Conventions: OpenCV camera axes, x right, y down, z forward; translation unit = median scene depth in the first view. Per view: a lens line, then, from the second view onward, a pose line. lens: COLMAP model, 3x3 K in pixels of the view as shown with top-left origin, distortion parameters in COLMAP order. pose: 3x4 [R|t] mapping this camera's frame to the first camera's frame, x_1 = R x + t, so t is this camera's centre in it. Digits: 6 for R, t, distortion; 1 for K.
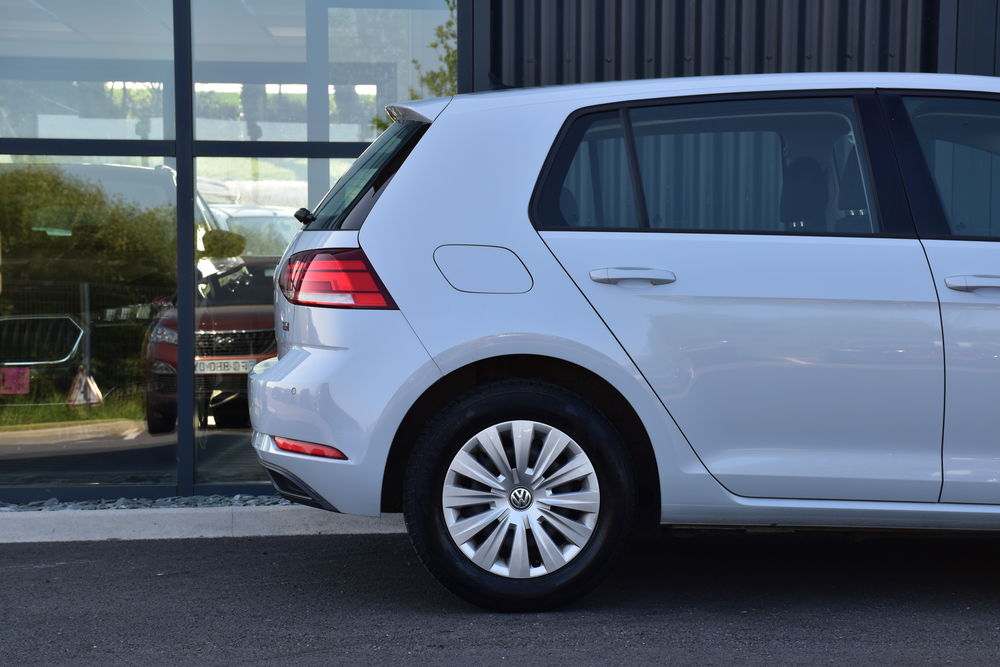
lens RADIAL K [[2546.0, 0, 500.0], [0, 2546.0, 333.5], [0, 0, 1]] dist [0.702041, -0.043150]
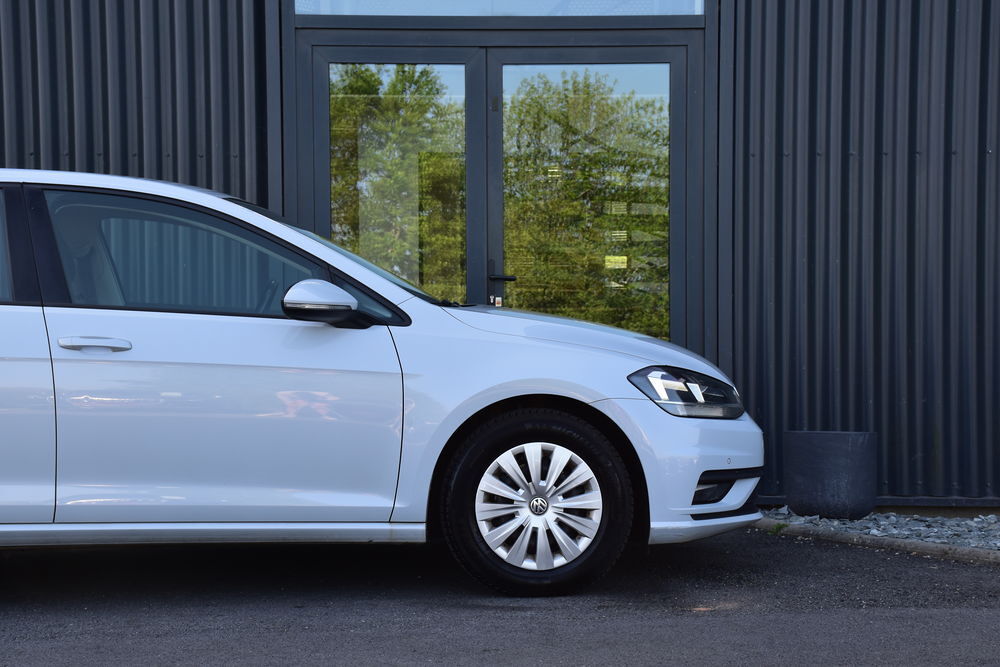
lens RADIAL K [[2155.2, 0, 500.0], [0, 2155.2, 333.5], [0, 0, 1]] dist [0.429565, 0.615839]
pose [[0.999160, -0.004300, 0.040757, 0.333921], [0.005189, 0.999750, -0.021736, -0.000262], [-0.040653, 0.021929, 0.998933, -0.040460]]
